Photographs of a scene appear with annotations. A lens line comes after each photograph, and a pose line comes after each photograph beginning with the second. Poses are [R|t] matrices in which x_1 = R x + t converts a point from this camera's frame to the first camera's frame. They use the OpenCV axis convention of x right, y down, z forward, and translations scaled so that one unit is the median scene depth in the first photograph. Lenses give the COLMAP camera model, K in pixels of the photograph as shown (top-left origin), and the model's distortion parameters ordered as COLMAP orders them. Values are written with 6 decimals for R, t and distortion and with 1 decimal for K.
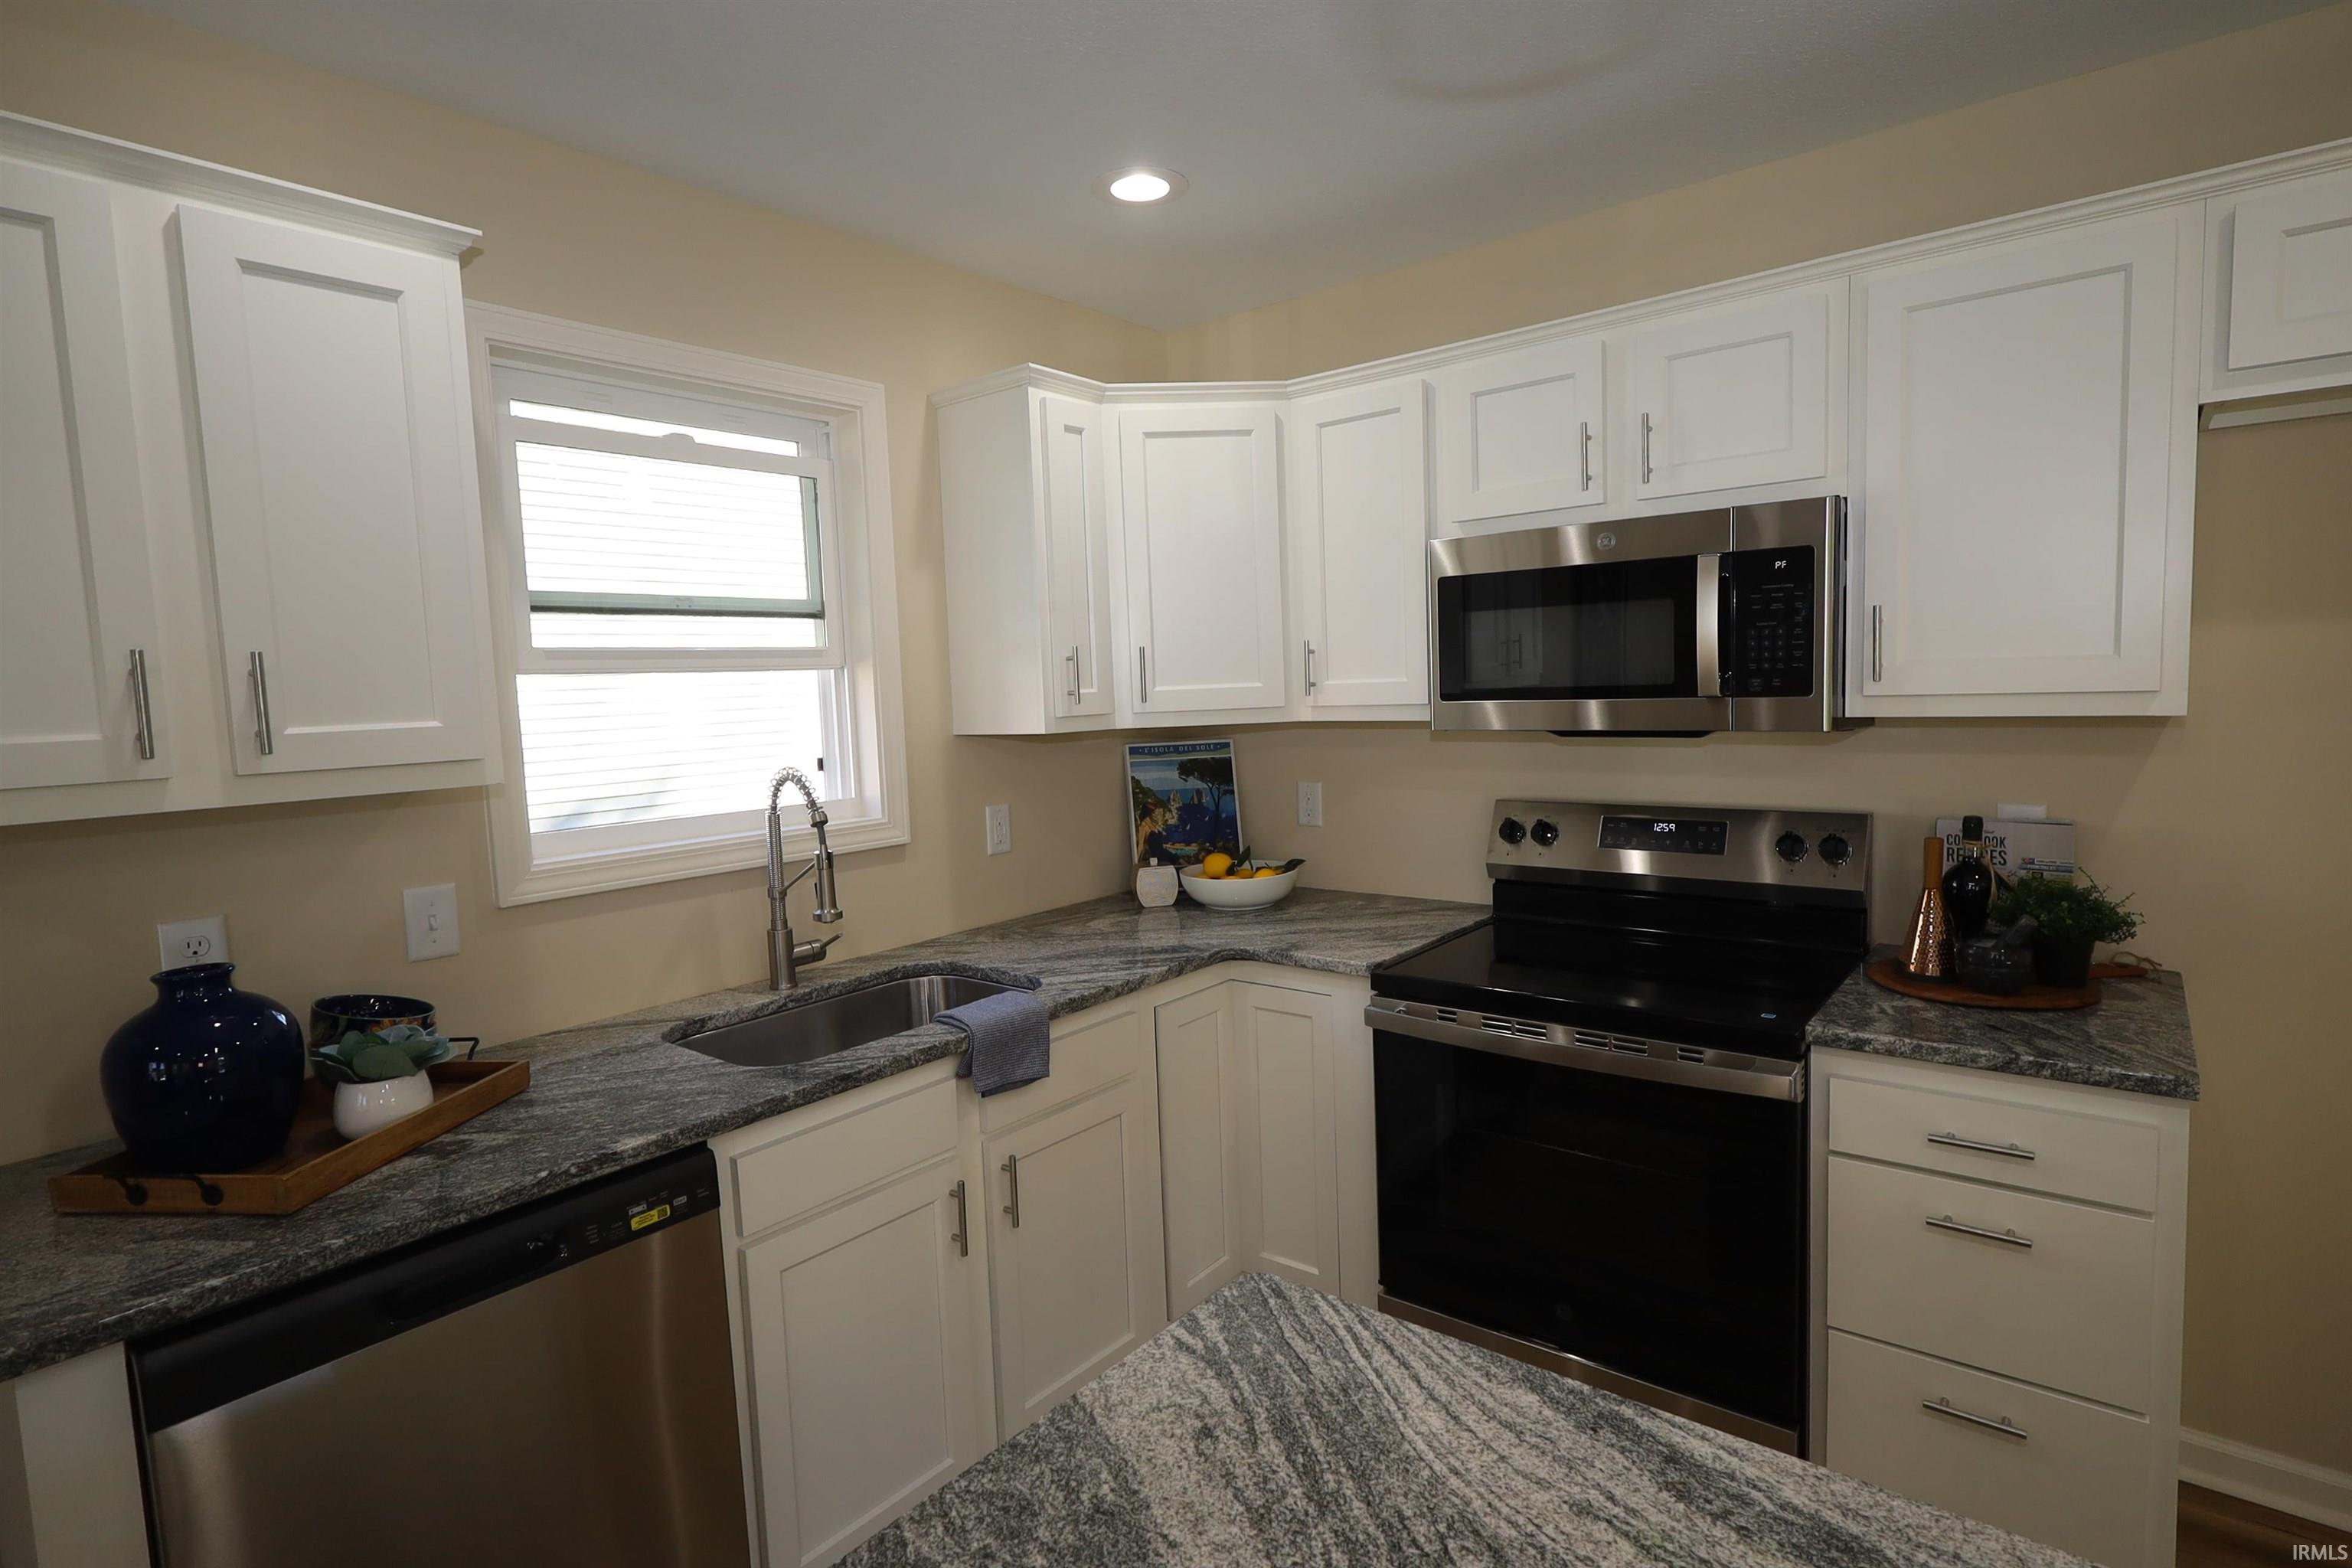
lens RADIAL K [[1166.6, 0, 1185.8], [0, 1166.6, 782.7], [0, 0, 1]] dist [0.000819, -0.000316]
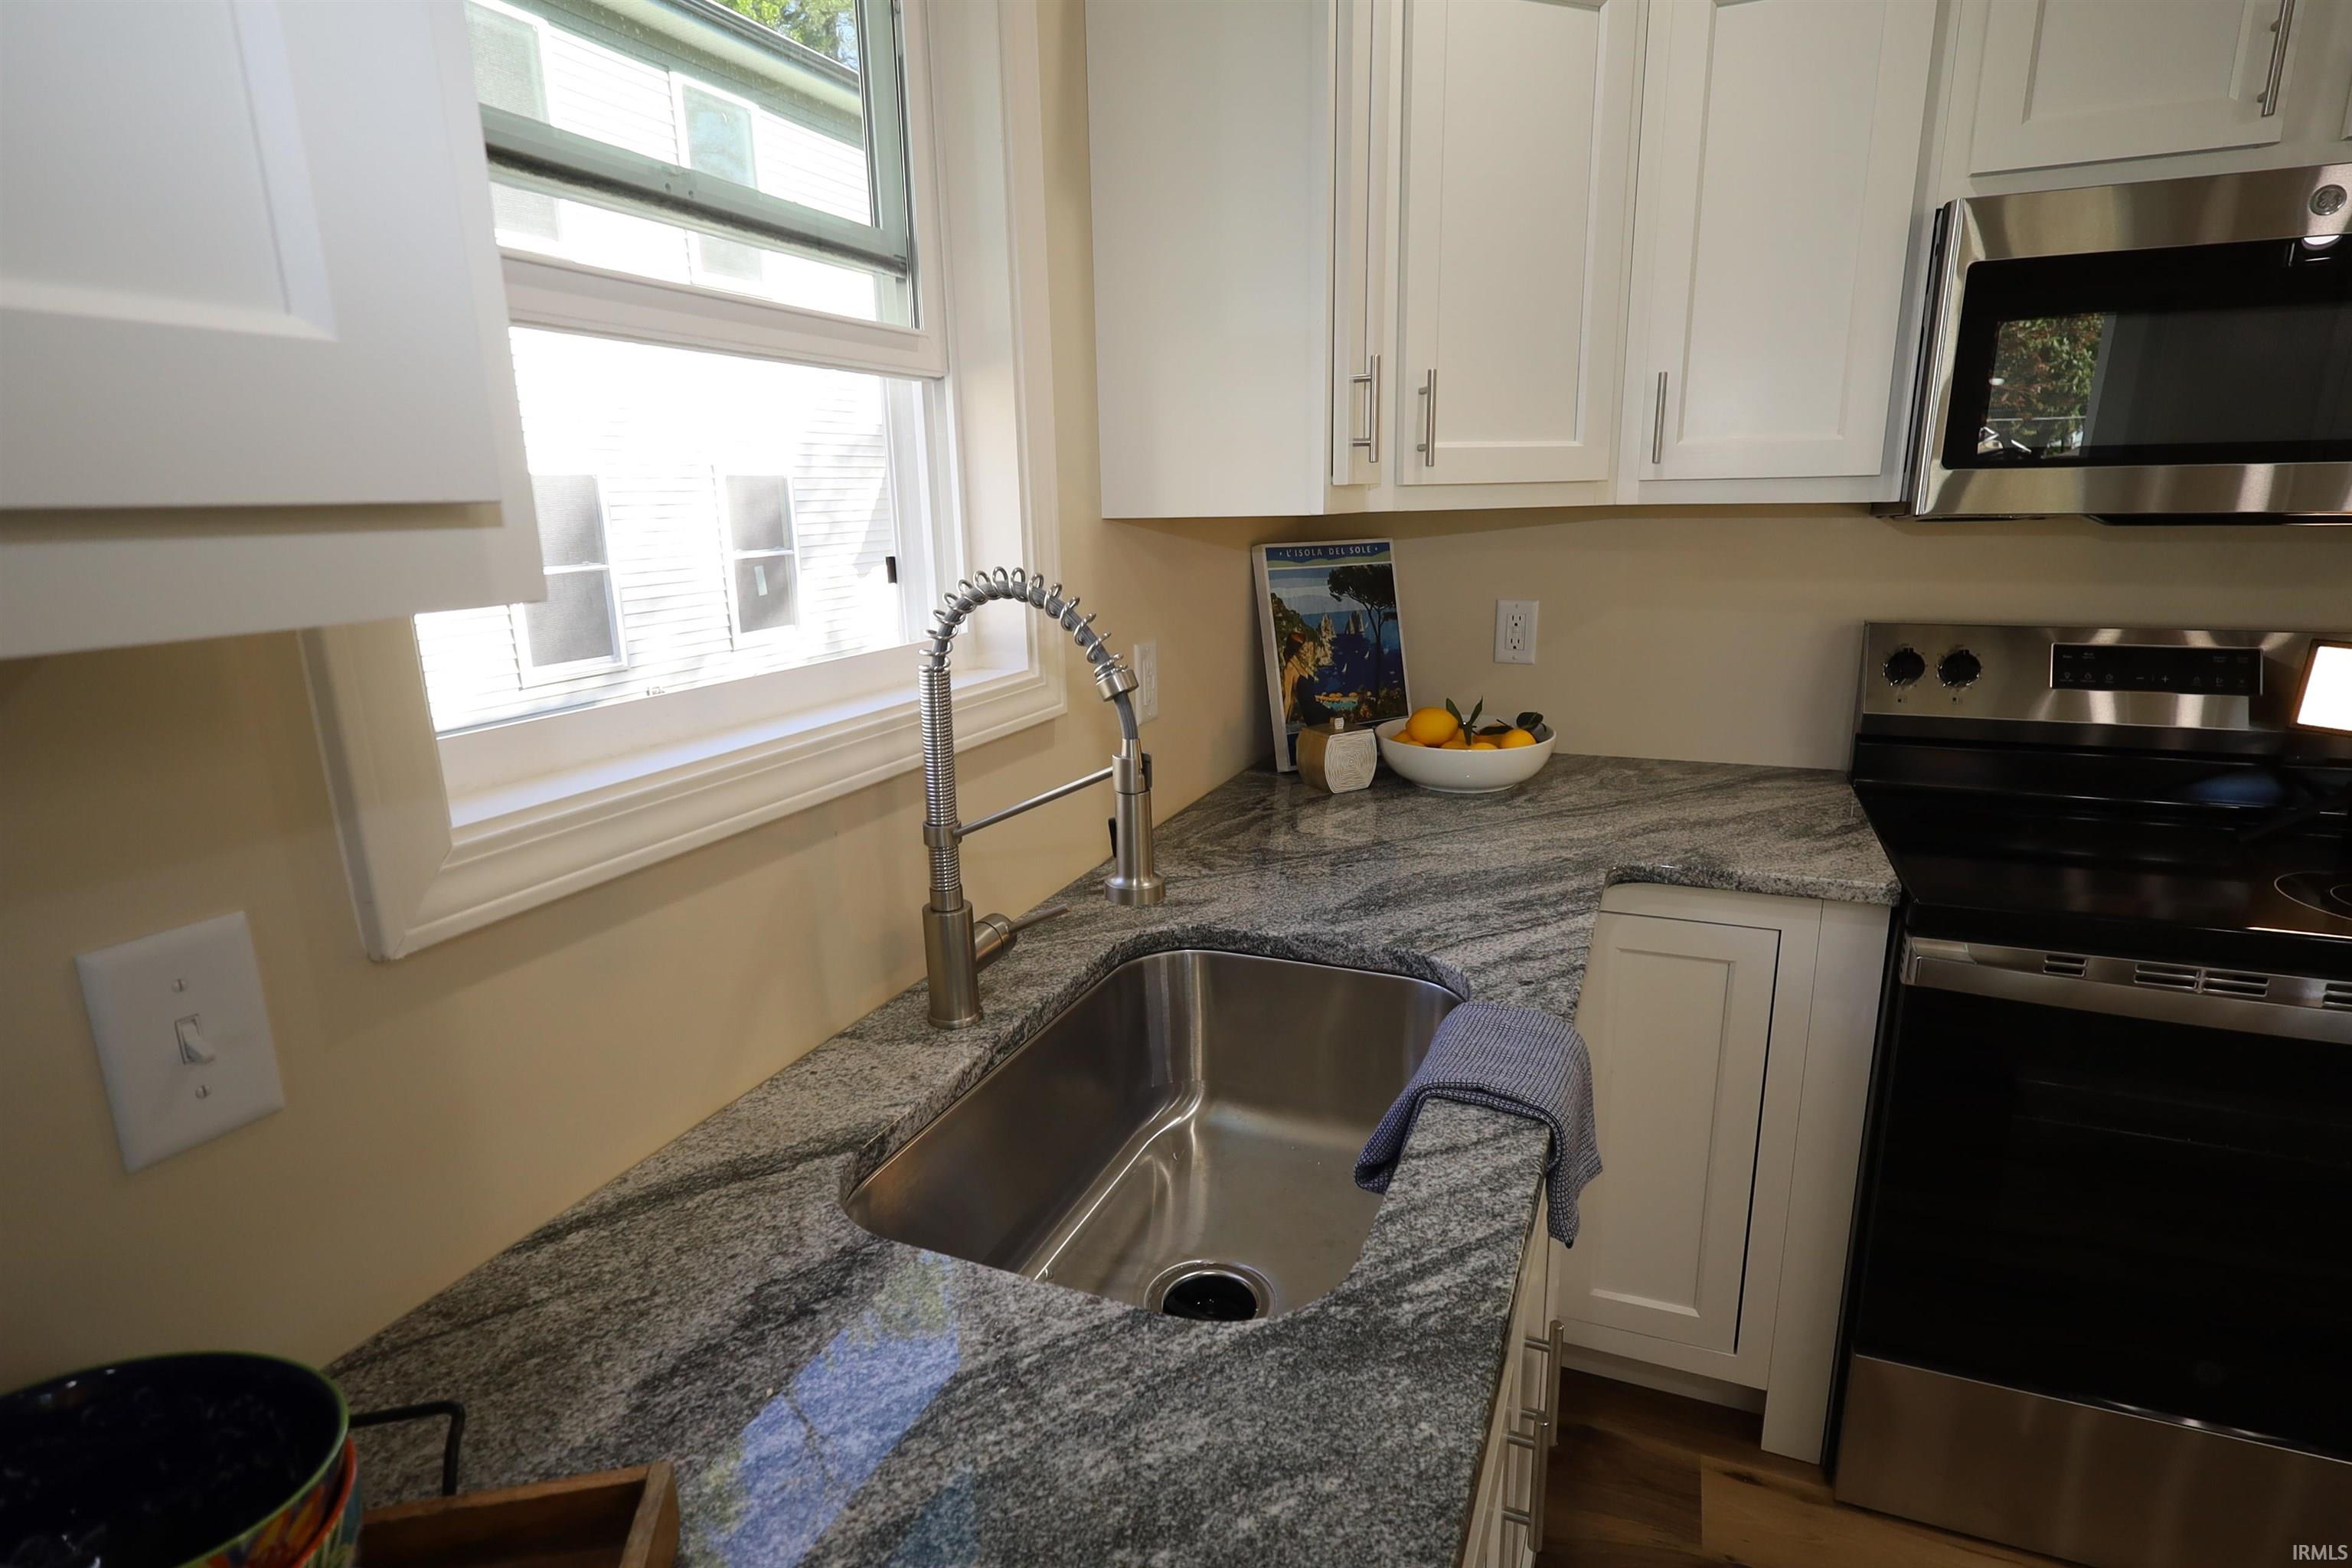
lens RADIAL K [[1163.2, 0, 1184.4], [0, 1163.2, 782.4], [0, 0, 1]] dist [-0.004655, -0.001294]
pose [[0.959229, -0.049980, 0.278174, -0.369386], [0.008434, 0.988863, 0.148589, 0.002770], [-0.282503, -0.140184, 0.948968, 0.495686]]
